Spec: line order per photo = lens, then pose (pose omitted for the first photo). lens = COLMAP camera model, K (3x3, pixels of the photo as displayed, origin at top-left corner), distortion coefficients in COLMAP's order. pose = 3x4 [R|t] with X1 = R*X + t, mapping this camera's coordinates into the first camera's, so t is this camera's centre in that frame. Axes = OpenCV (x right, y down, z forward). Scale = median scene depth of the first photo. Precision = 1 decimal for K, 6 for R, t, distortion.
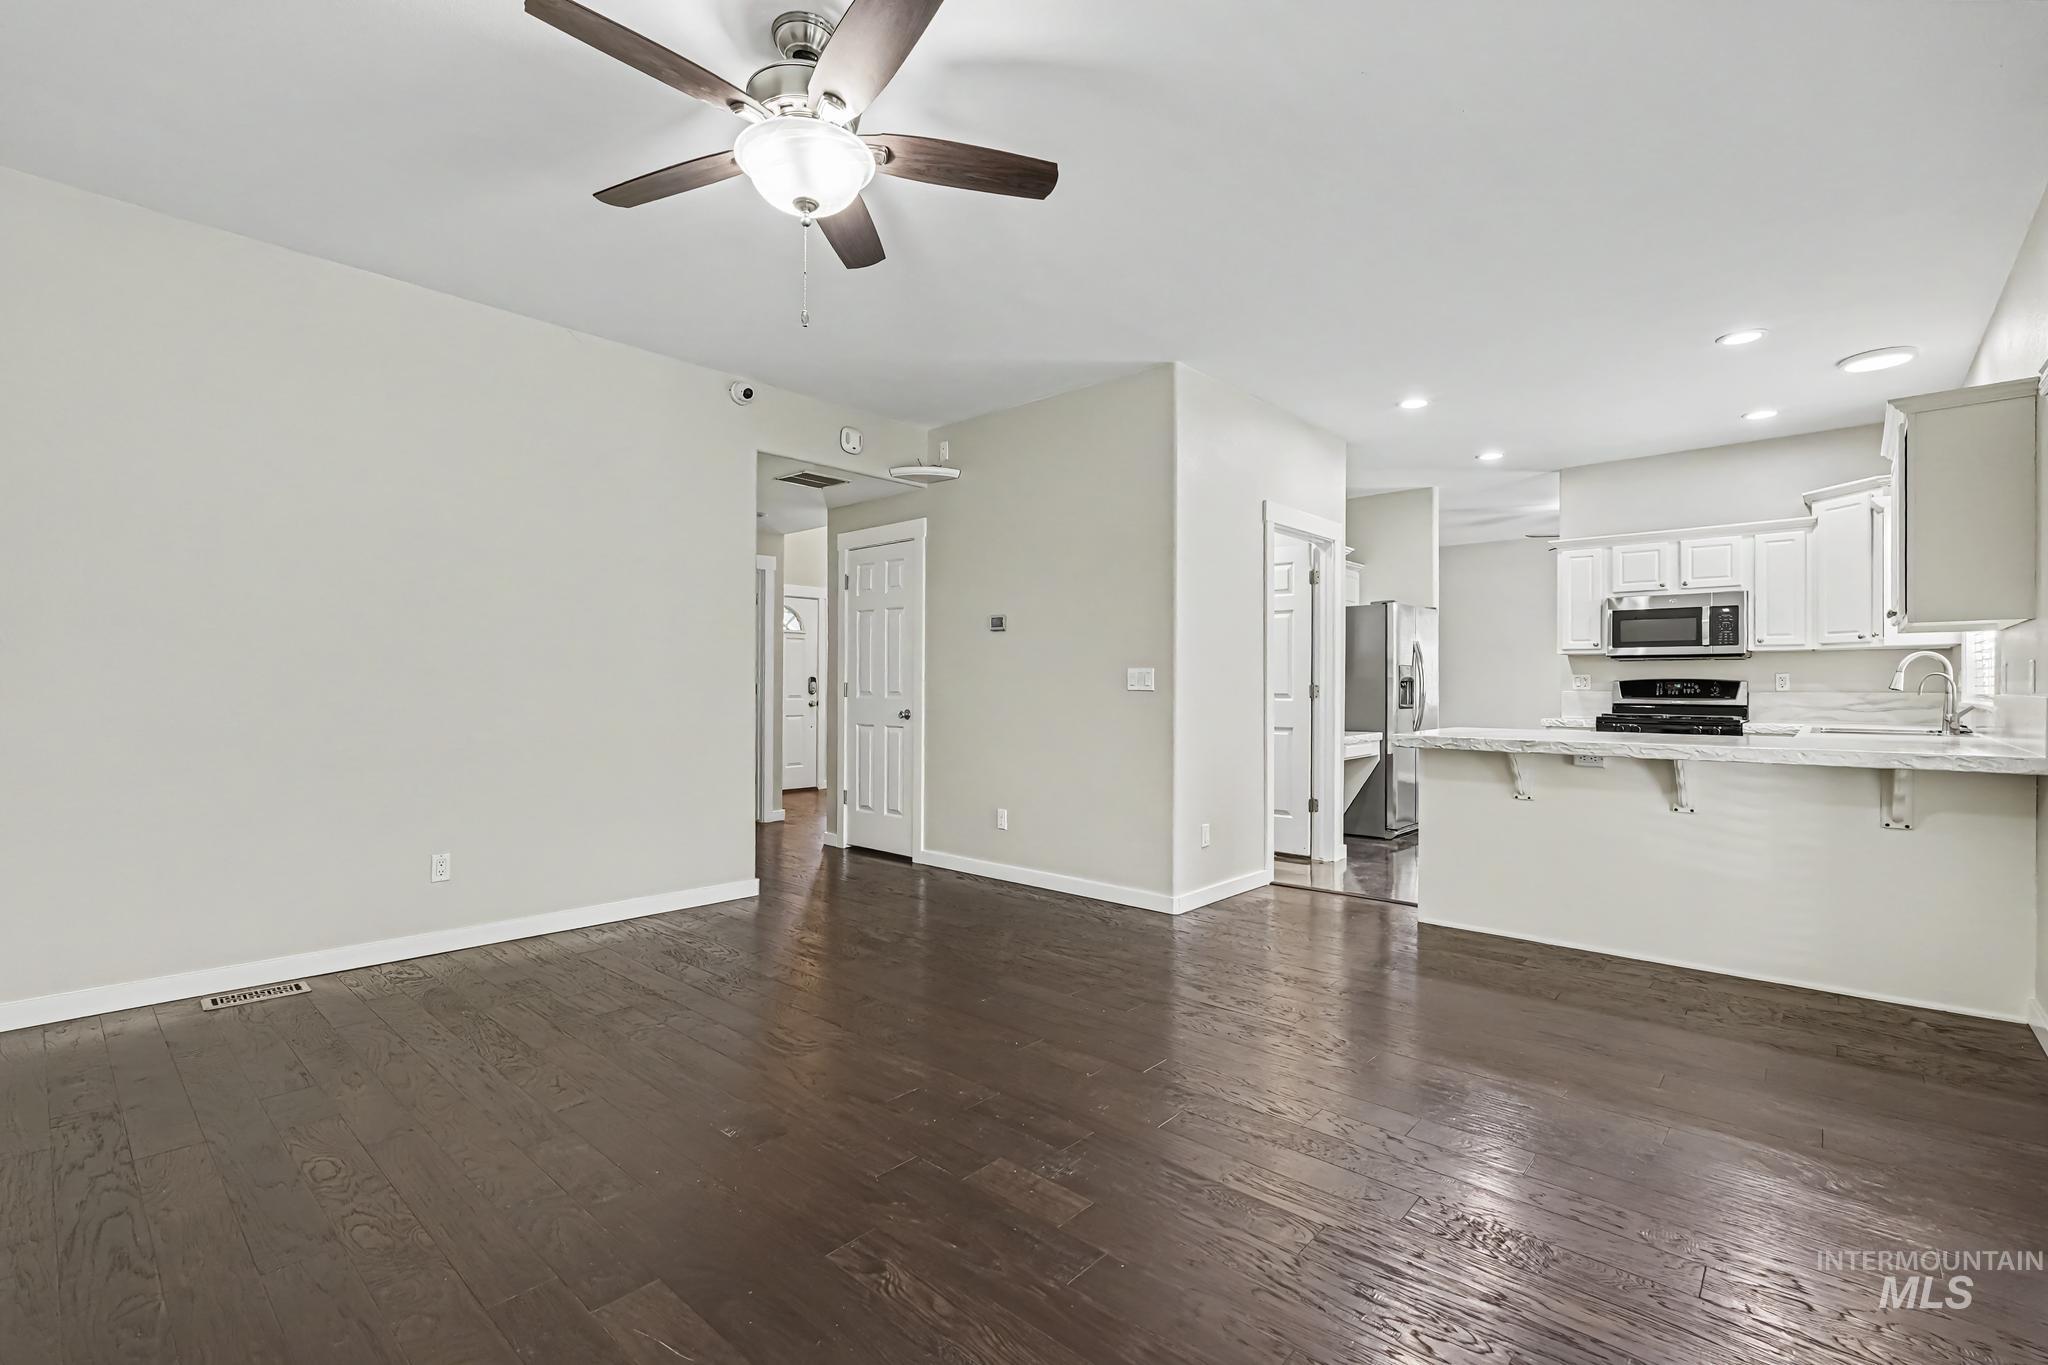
lens RADIAL K [[922.6, 0, 1019.5], [0, 922.6, 685.3], [0, 0, 1]] dist [-0.004918, 0.000500]
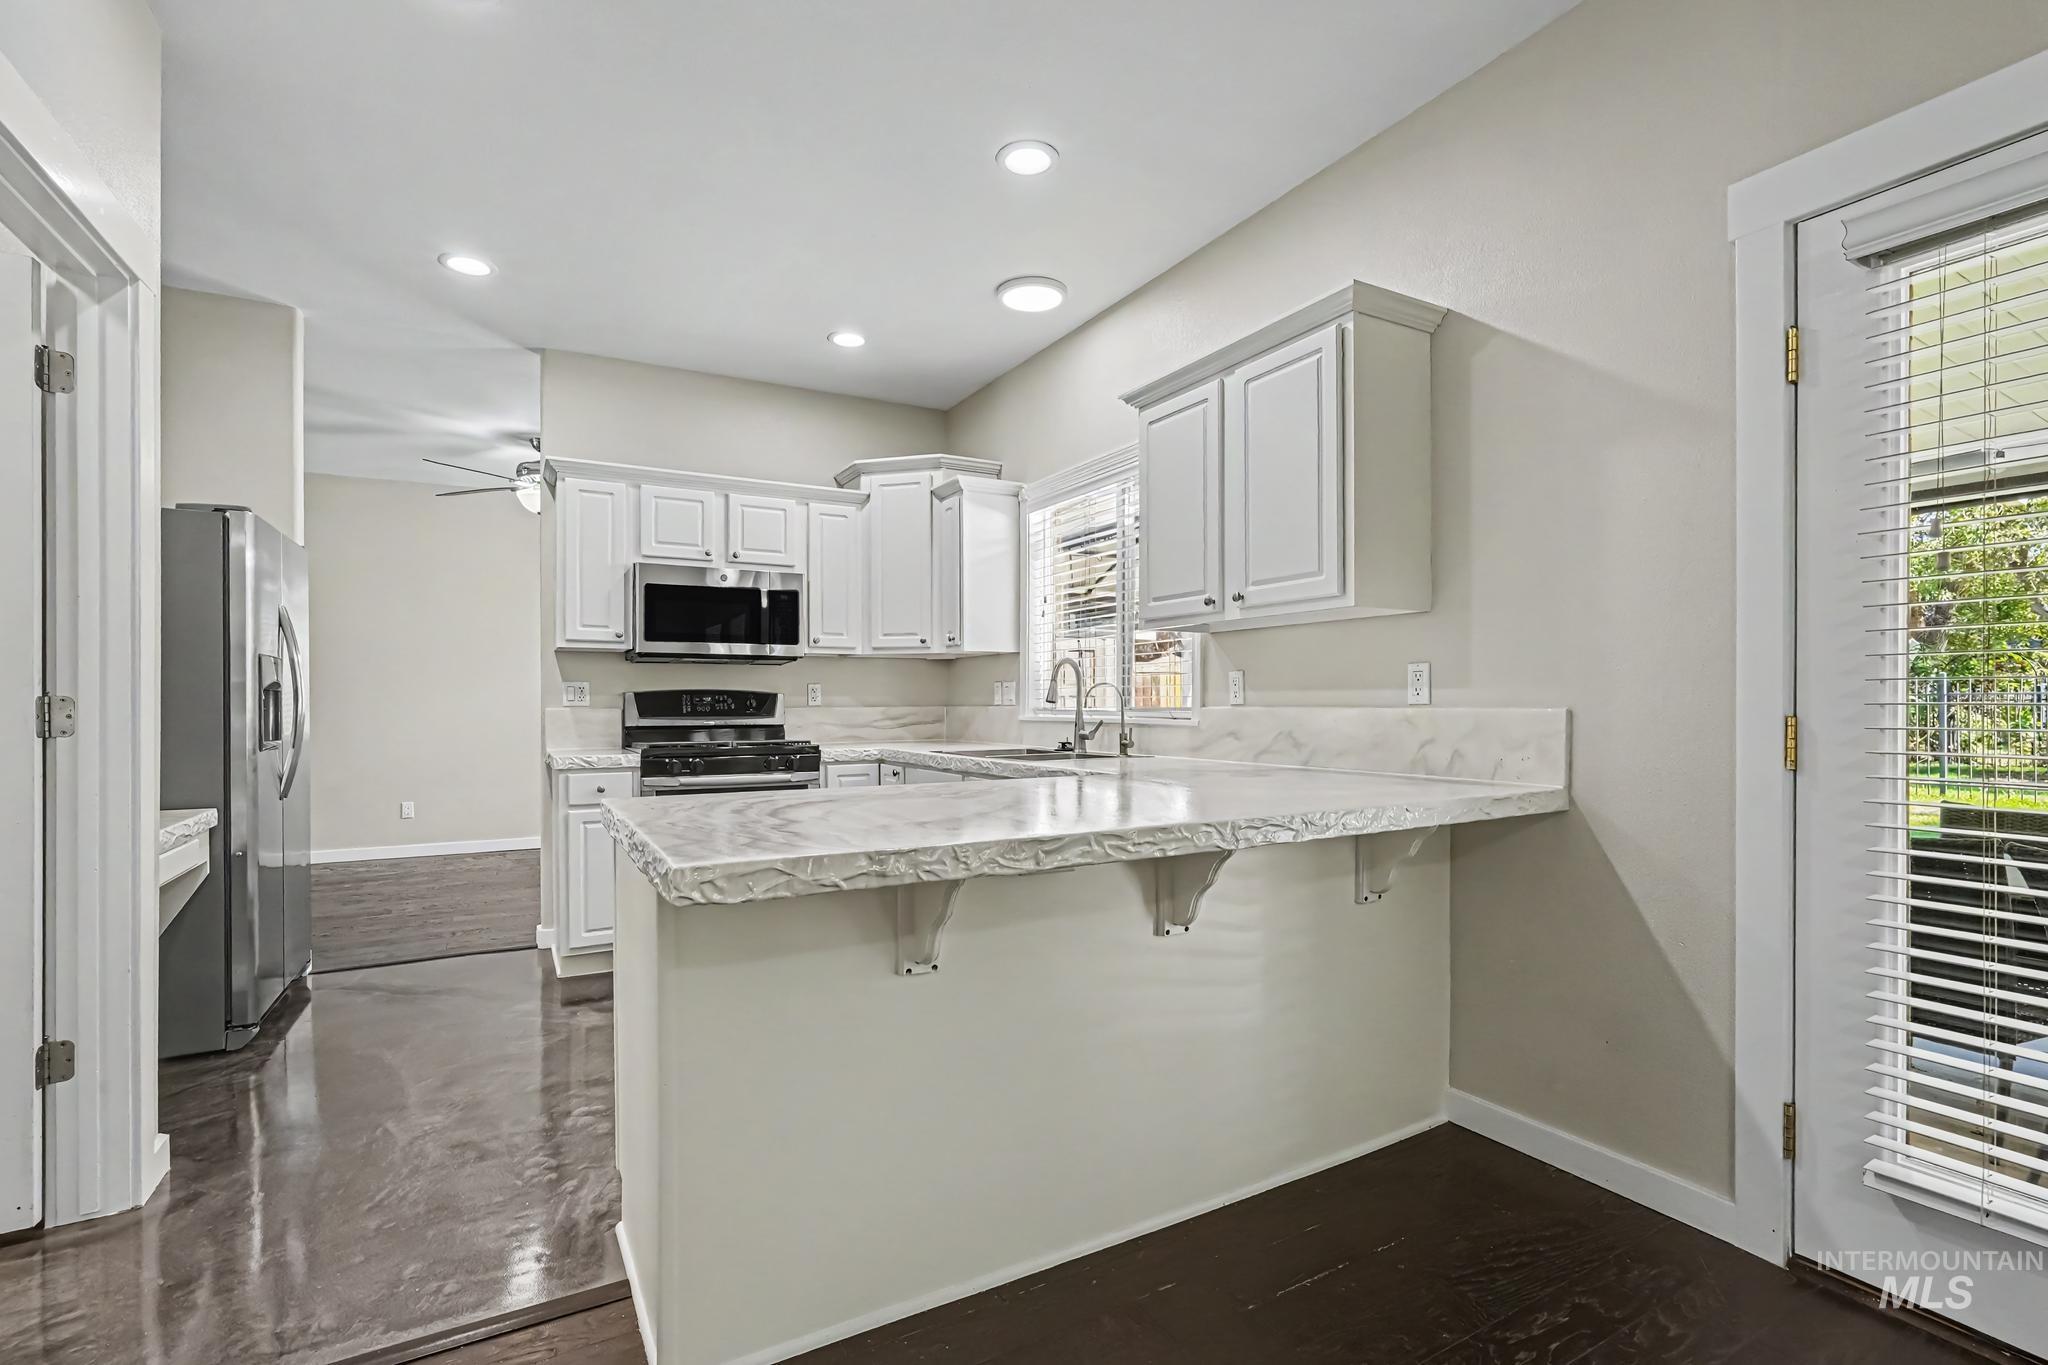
lens RADIAL K [[922.6, 0, 1013.6], [0, 922.6, 703.0], [0, 0, 1]] dist [-0.004918, 0.000500]
pose [[0.319453, -0.004146, 0.947593, 0.114531], [0.003117, 0.999990, 0.003325, 0.001654], [-0.947597, 0.001891, 0.319462, 0.551985]]
